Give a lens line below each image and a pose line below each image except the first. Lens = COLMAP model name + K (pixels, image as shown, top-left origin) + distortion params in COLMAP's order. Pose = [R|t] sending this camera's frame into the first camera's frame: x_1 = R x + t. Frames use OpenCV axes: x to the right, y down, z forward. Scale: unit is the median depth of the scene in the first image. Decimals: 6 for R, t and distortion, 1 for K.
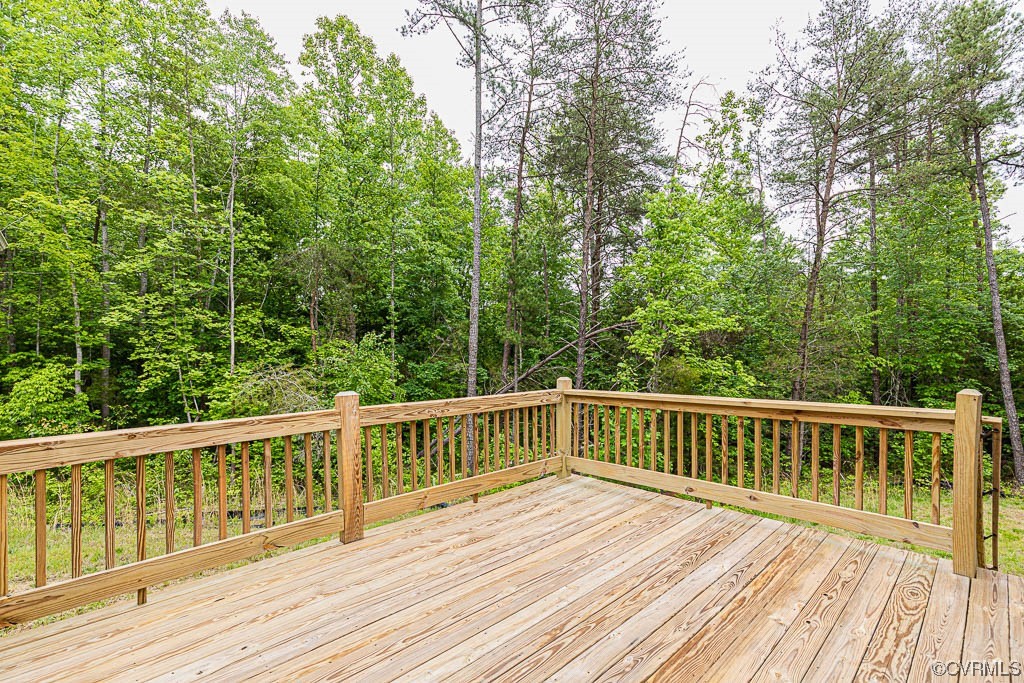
lens RADIAL K [[461.8, 0, 513.2], [0, 461.8, 349.5], [0, 0, 1]] dist [0.007987, -0.000694]
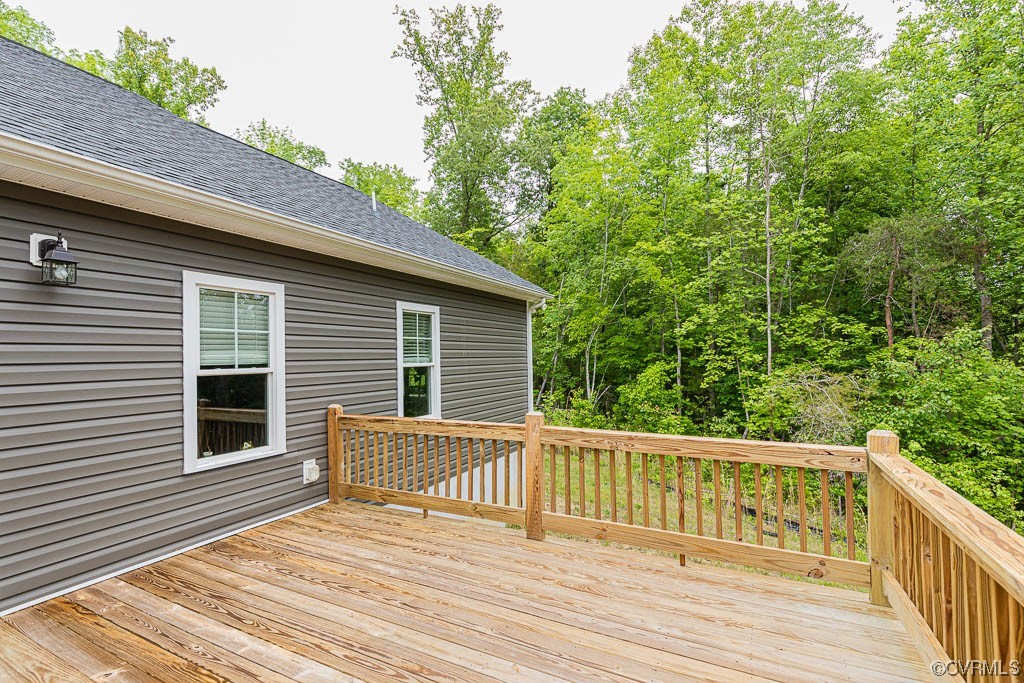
lens RADIAL K [[467.7, 0, 513.0], [0, 467.7, 350.1], [0, 0, 1]] dist [0.003211, -0.000005]
pose [[0.330391, -0.000044, -0.943844, 0.175266], [0.013869, 0.999892, 0.004809, -0.017100], [0.943742, -0.014679, 0.330356, 0.129671]]
